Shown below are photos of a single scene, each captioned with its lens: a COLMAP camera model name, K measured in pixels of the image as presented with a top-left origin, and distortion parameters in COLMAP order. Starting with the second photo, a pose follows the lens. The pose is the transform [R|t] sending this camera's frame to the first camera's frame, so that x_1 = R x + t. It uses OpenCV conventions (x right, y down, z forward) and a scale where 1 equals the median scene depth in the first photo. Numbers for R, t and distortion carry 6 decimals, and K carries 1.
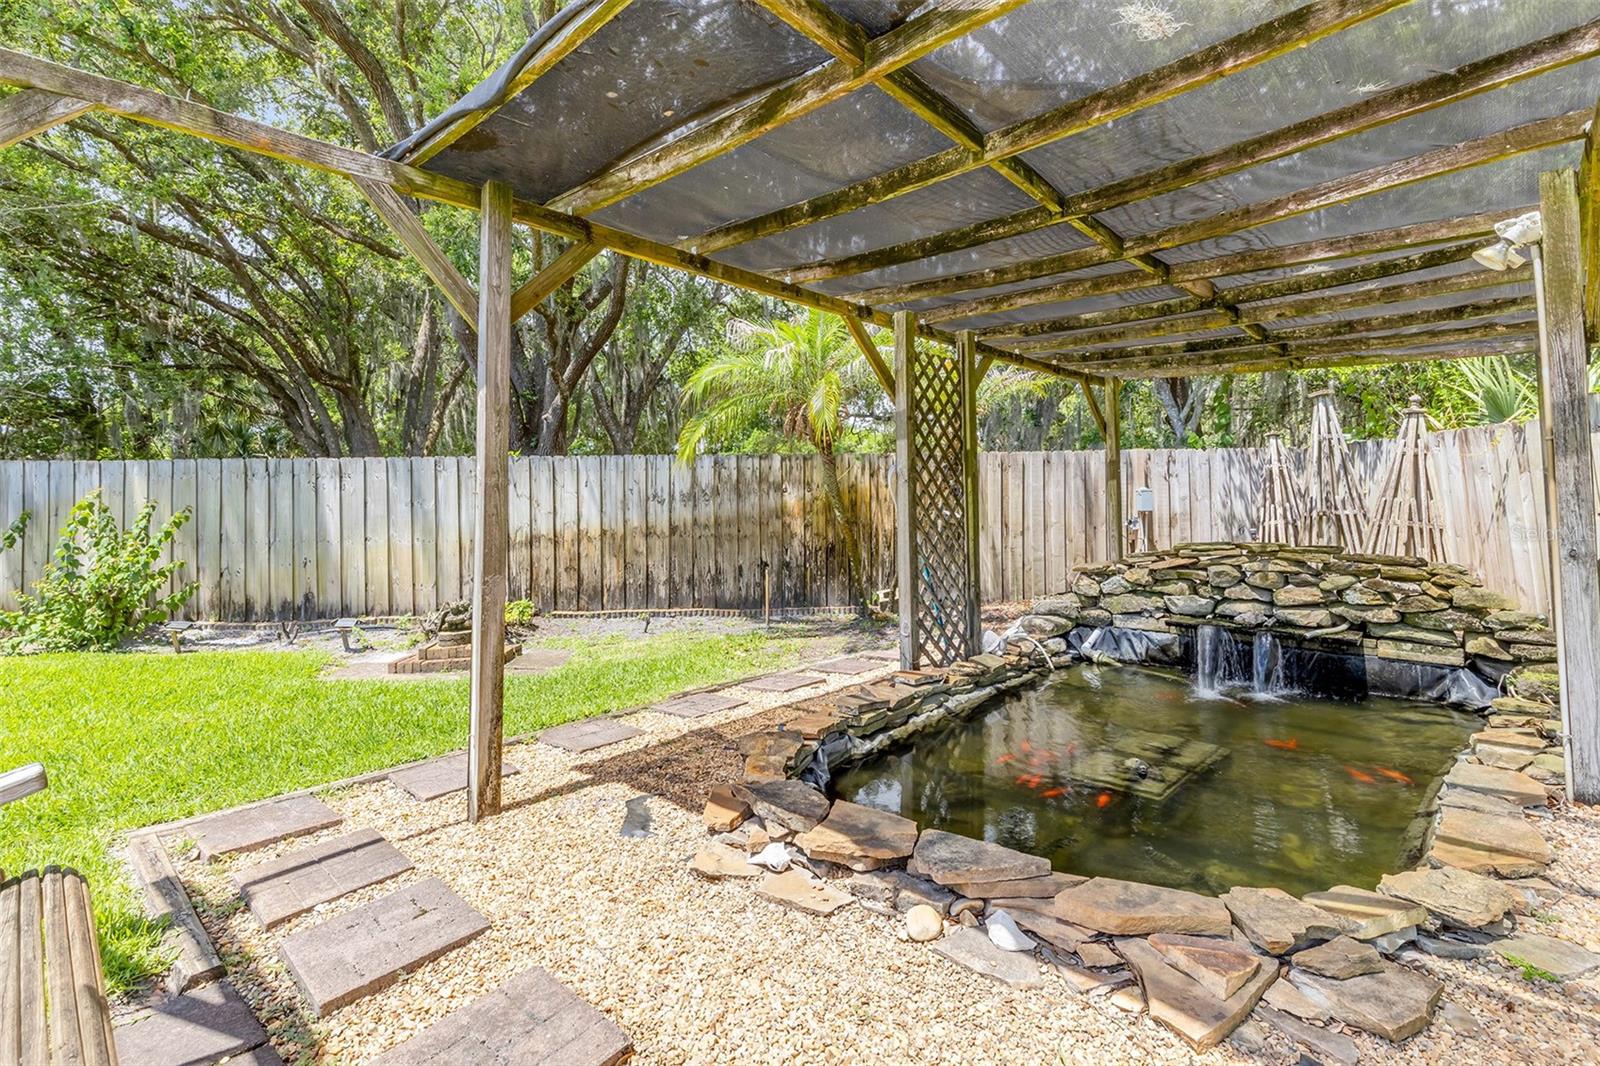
lens RADIAL K [[755.1, 0, 791.1], [0, 755.1, 474.5], [0, 0, 1]] dist [0.003126, -0.000342]
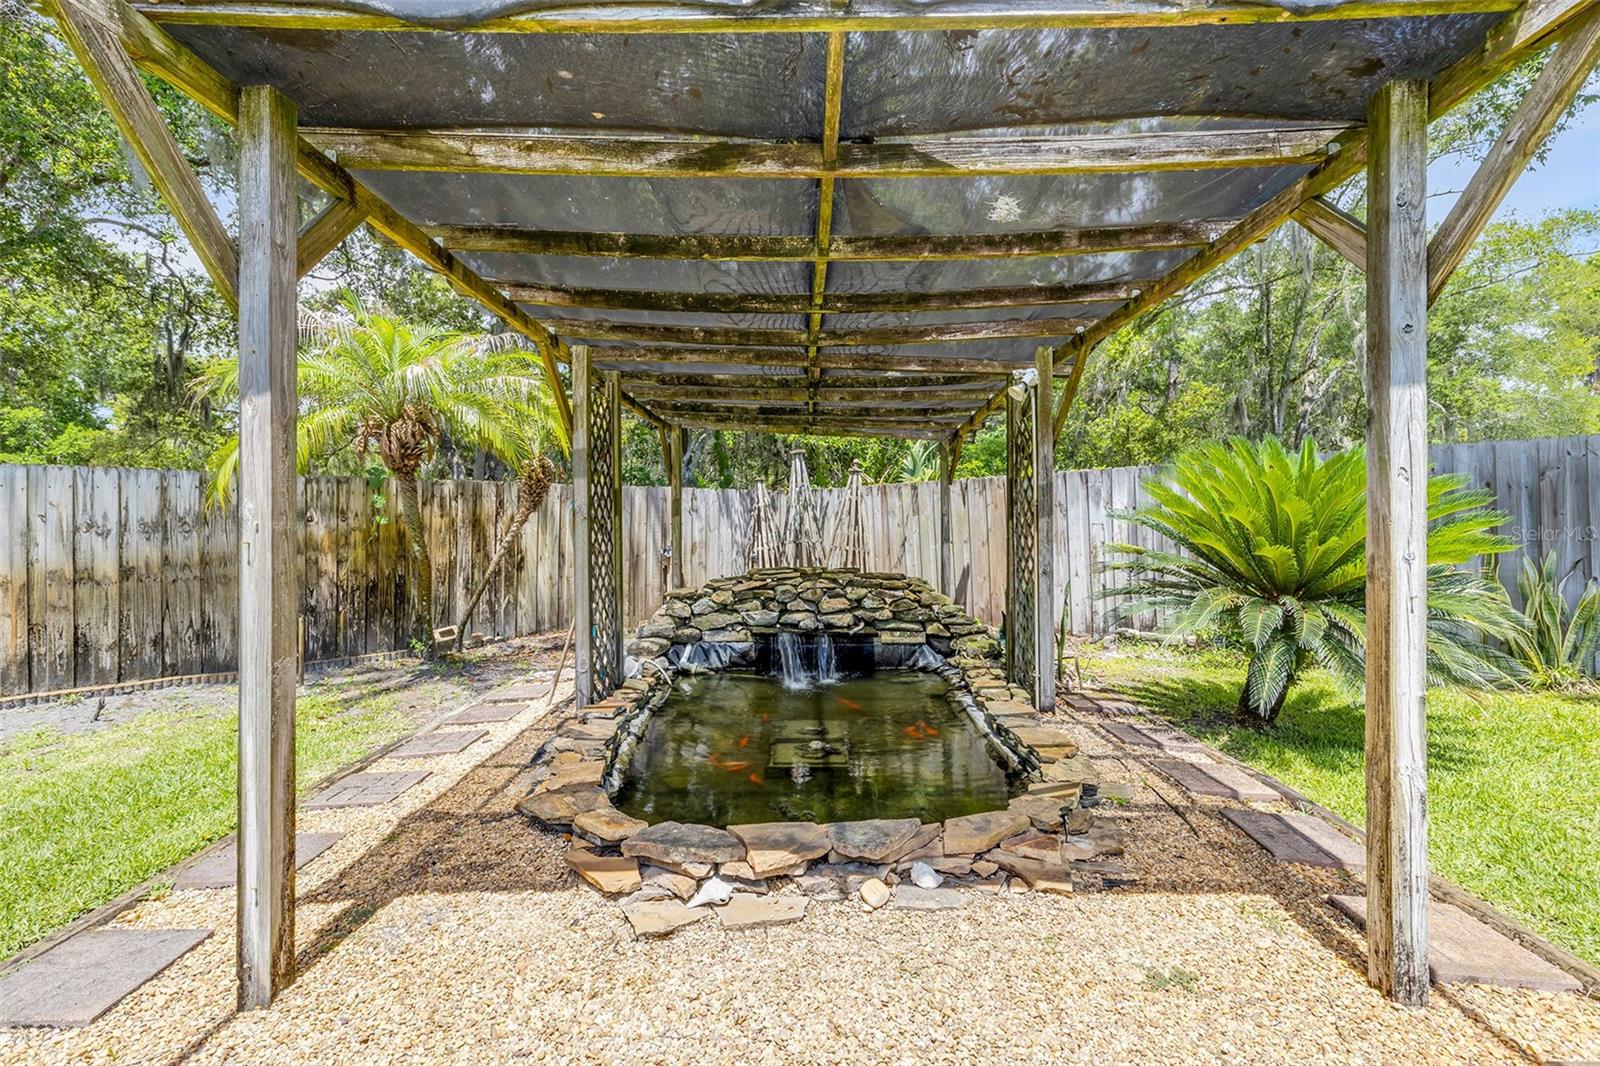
lens RADIAL K [[730.7, 0, 797.1], [0, 730.7, 536.0], [0, 0, 1]] dist [0.007310, -0.000778]
pose [[0.723739, -0.004889, 0.690057, -0.263075], [-0.030477, 0.998773, 0.039041, -0.012291], [-0.689401, -0.049286, 0.722702, 0.088477]]
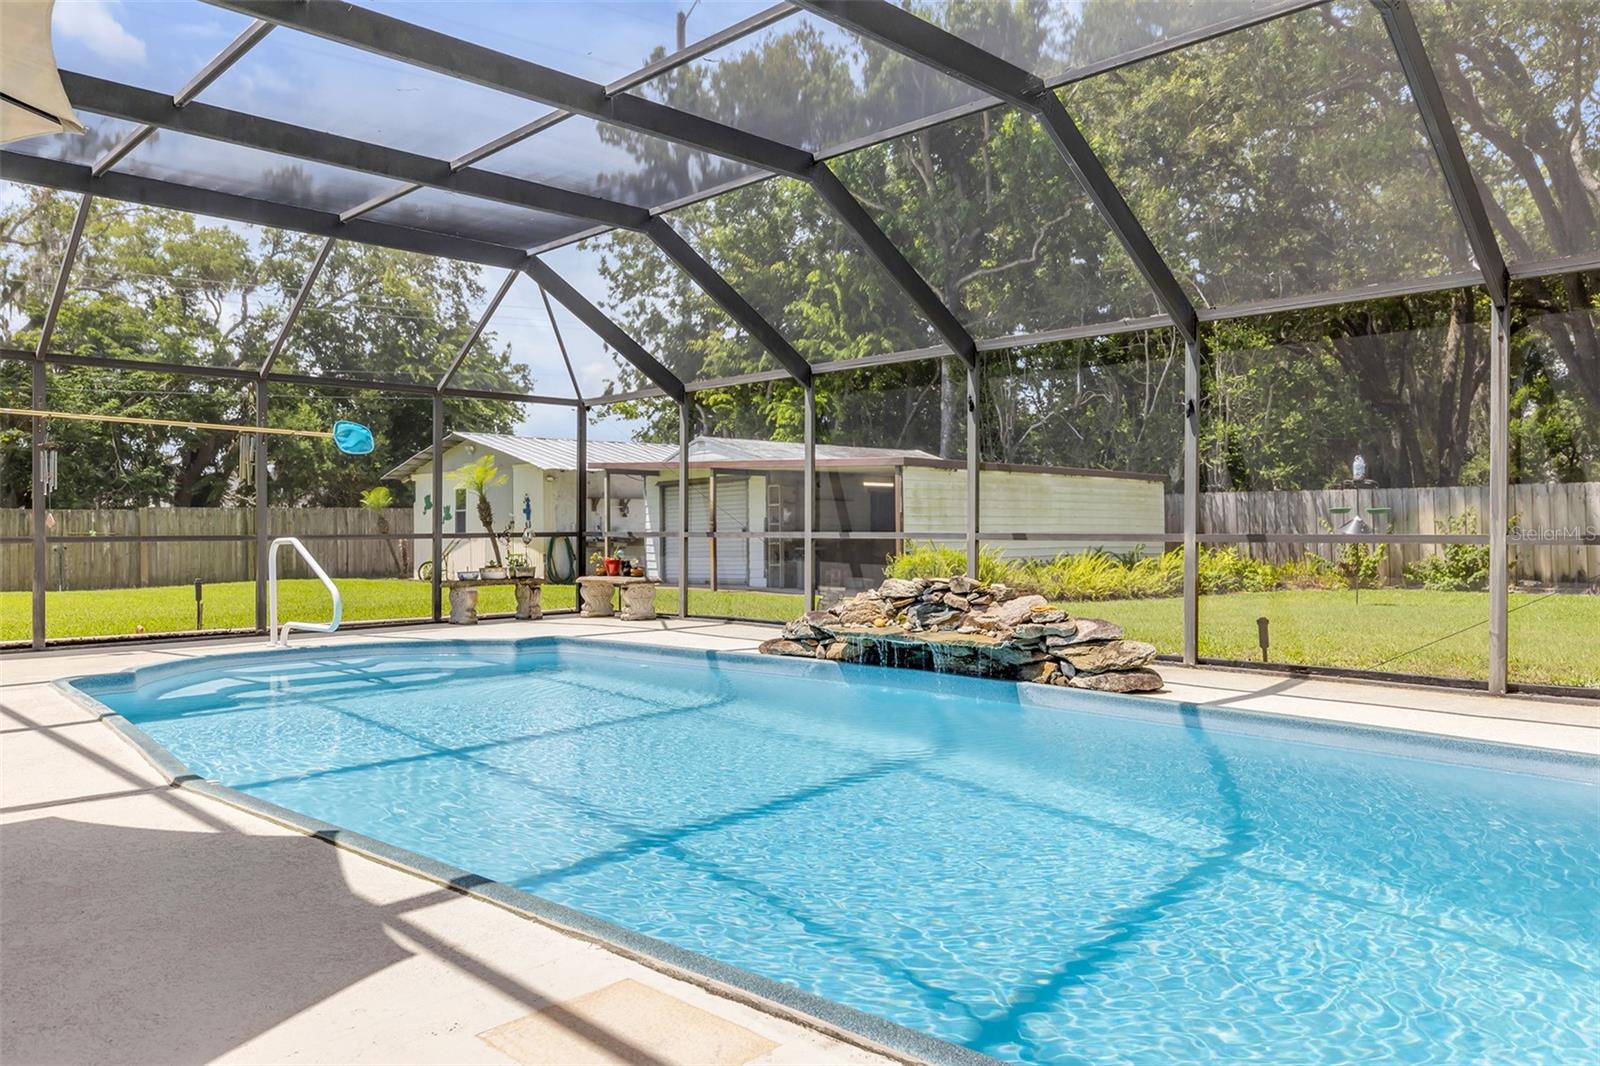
lens RADIAL K [[1122.2, 0, 802.2], [0, 1122.2, 518.5], [0, 0, 1]] dist [-0.002725, -0.001326]
pose [[0.695593, -0.004057, -0.718425, -0.145727], [0.032680, 0.999128, 0.026000, -0.084445], [0.717693, -0.041564, 0.695118, -2.445763]]
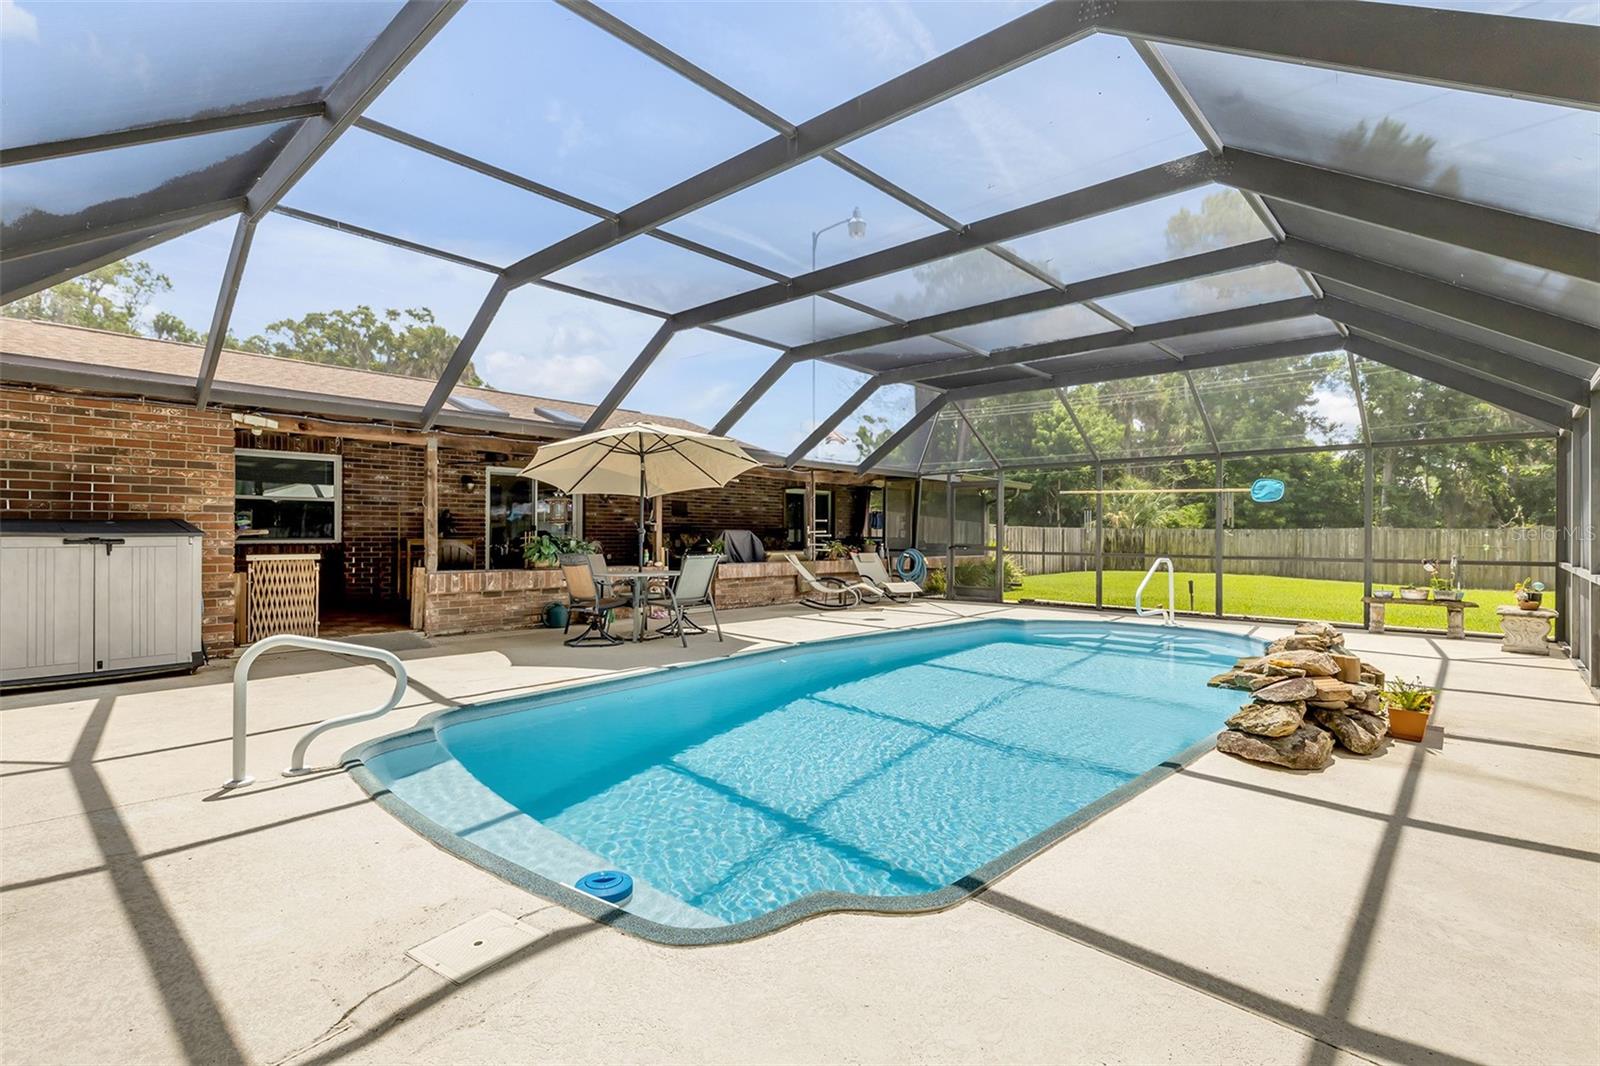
lens RADIAL K [[752.2, 0, 800.0], [0, 752.2, 533.0], [0, 0, 1]] dist [0.009309, -0.000145]
pose [[-0.682578, 0.001887, -0.730810, 0.082119], [0.031028, 0.999170, -0.026400, -0.079944], [0.730154, -0.040695, -0.682070, -1.319028]]
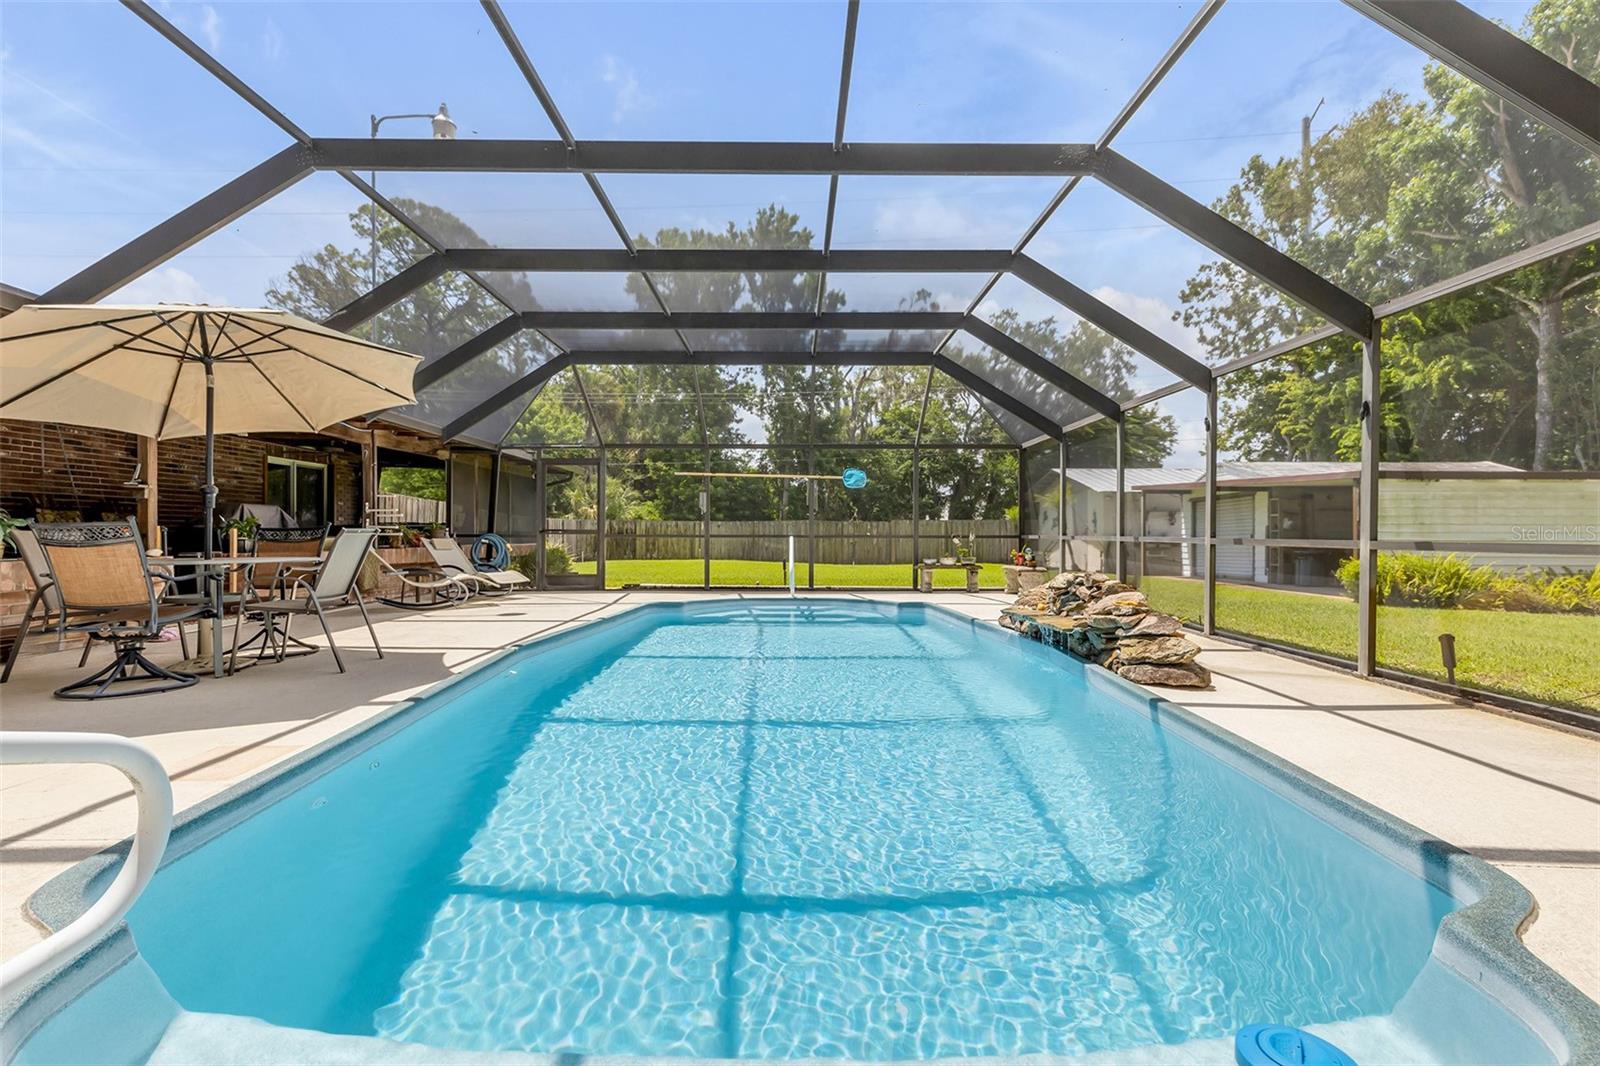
lens RADIAL K [[730.7, 0, 797.1], [0, 730.7, 536.0], [0, 0, 1]] dist [0.007310, -0.000778]
pose [[-0.011064, 0.009038, -0.999898, 0.064163], [0.040943, 0.999125, 0.008578, -0.057929], [0.999100, -0.040843, -0.011424, -1.856413]]
